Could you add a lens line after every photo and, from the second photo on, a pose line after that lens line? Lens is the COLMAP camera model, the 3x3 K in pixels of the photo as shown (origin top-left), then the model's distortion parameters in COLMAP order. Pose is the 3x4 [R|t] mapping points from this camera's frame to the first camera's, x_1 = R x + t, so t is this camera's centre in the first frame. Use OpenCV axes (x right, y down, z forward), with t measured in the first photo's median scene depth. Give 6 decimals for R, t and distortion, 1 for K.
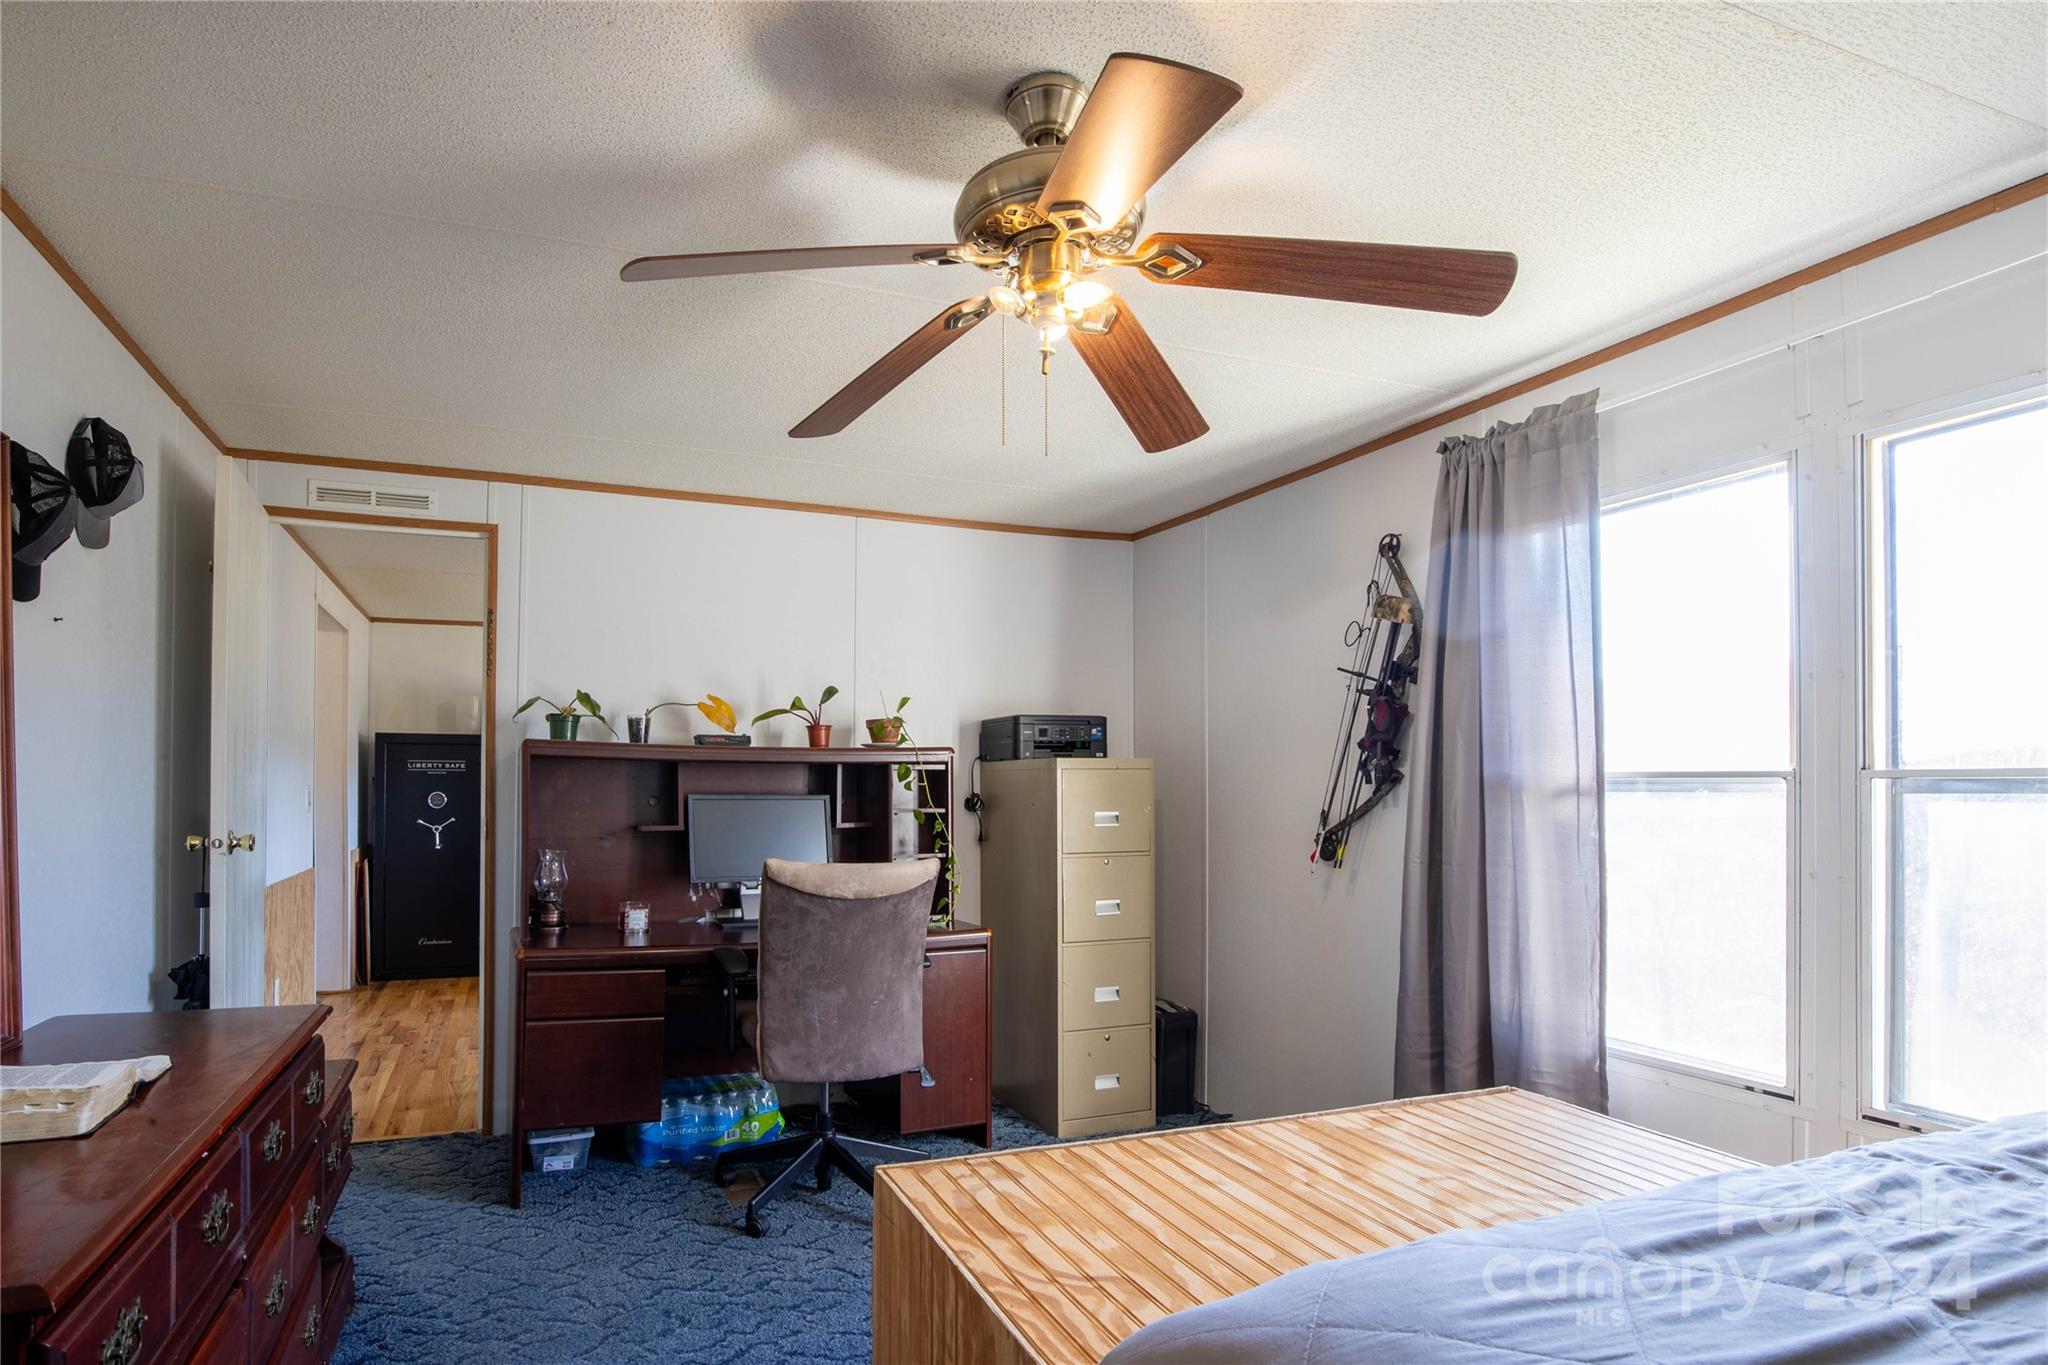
lens RADIAL K [[1070.7, 0, 974.0], [0, 1070.7, 759.0], [0, 0, 1]] dist [-0.026392, 0.013655]
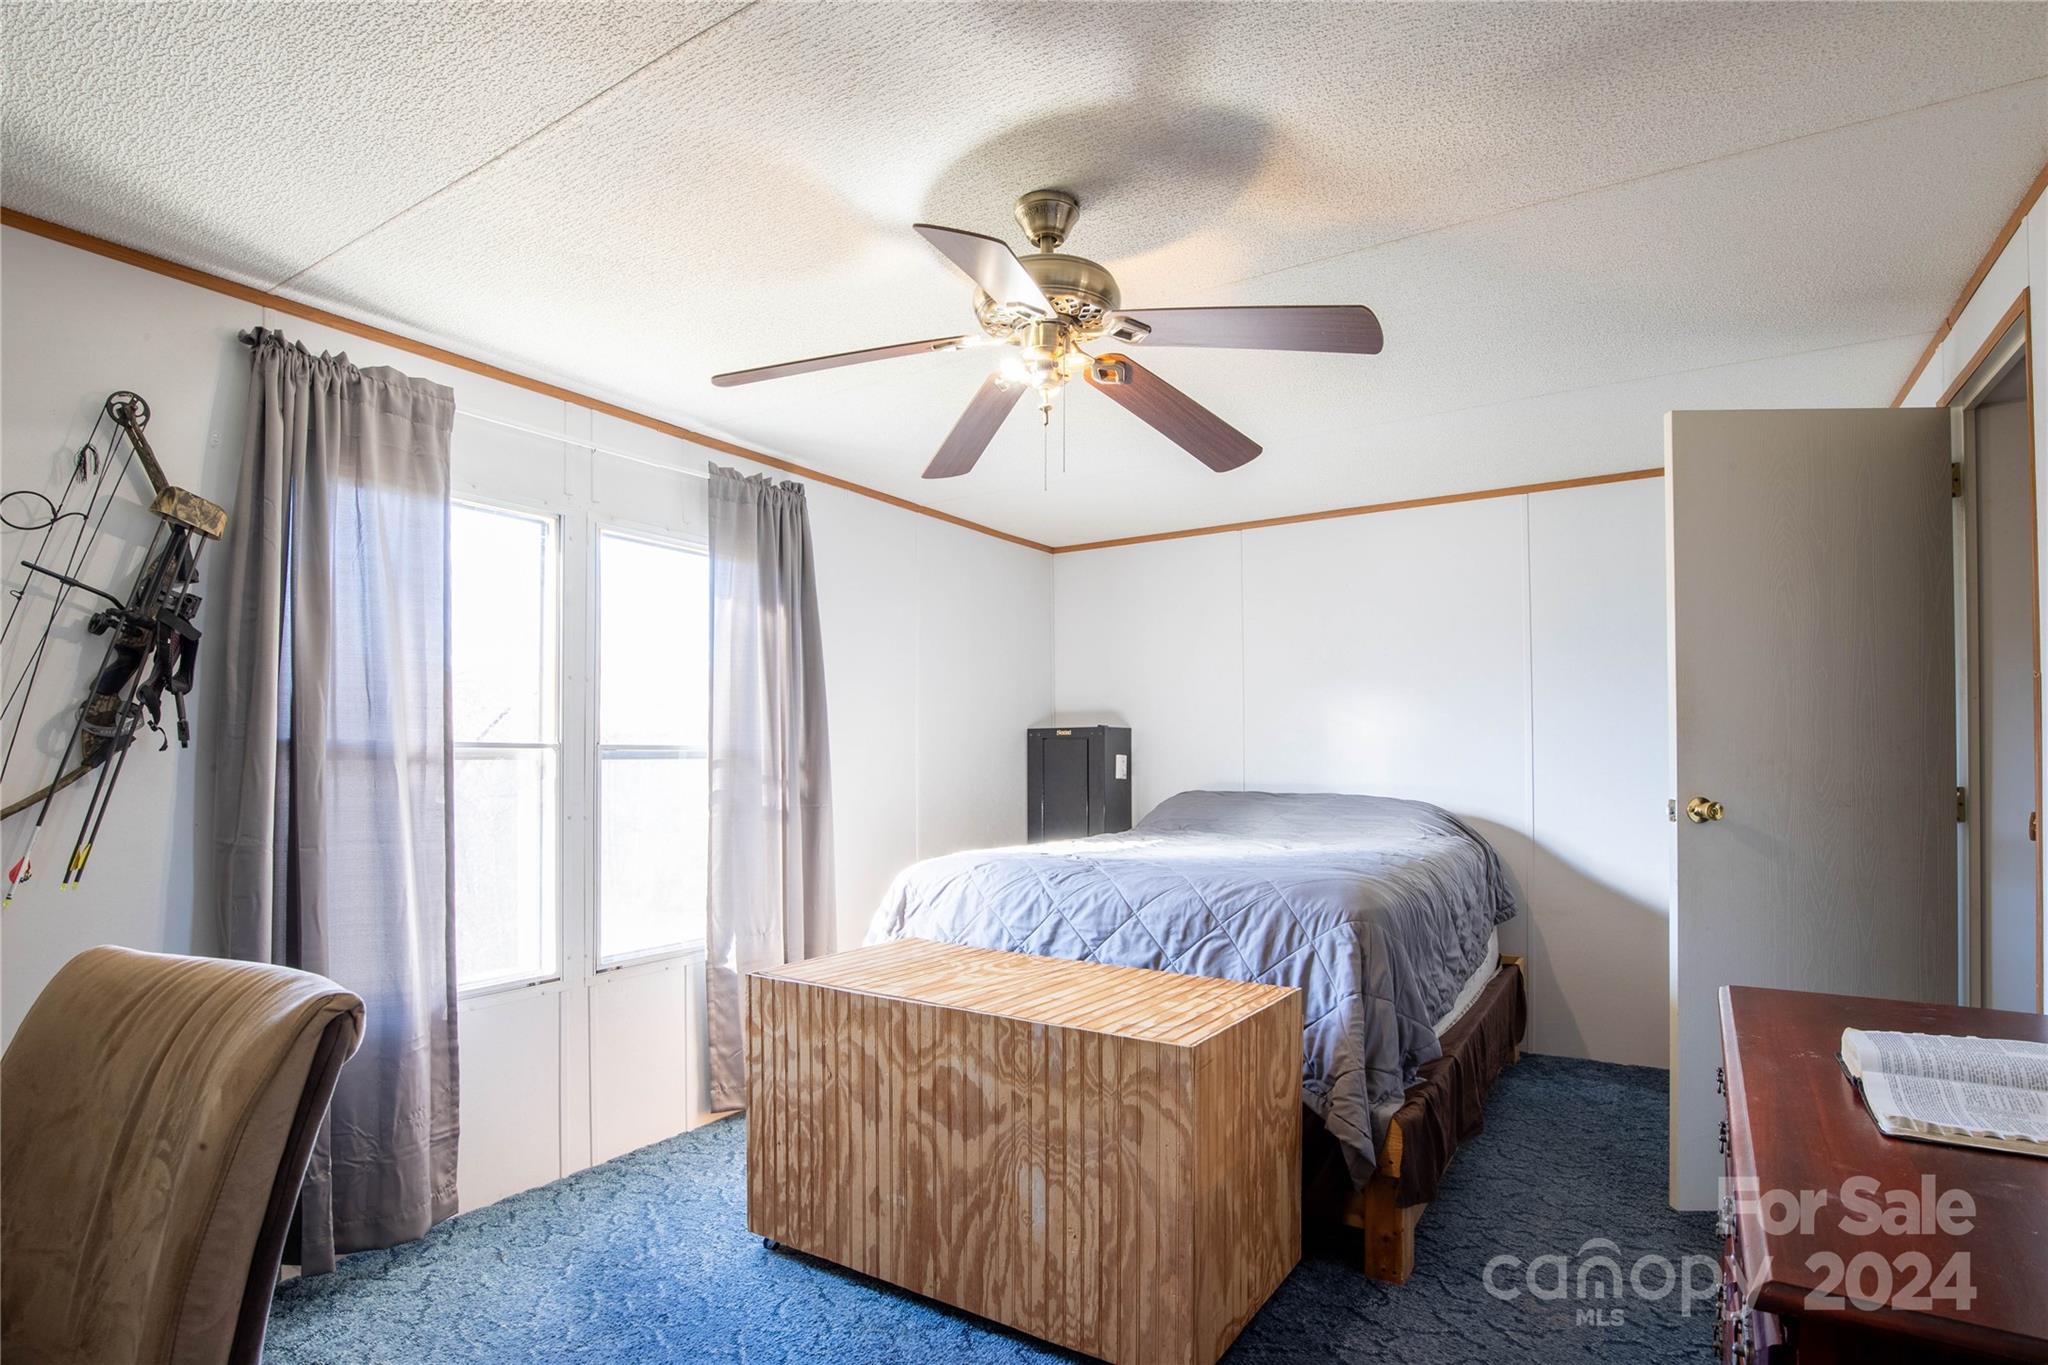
lens RADIAL K [[1037.6, 0, 972.4], [0, 1037.6, 764.7], [0, 0, 1]] dist [-0.023176, -0.000239]
pose [[-0.547125, -0.002264, 0.837048, -0.594951], [-0.020414, 0.999735, -0.010640, 0.035832], [-0.836802, -0.022909, -0.547026, 1.146550]]
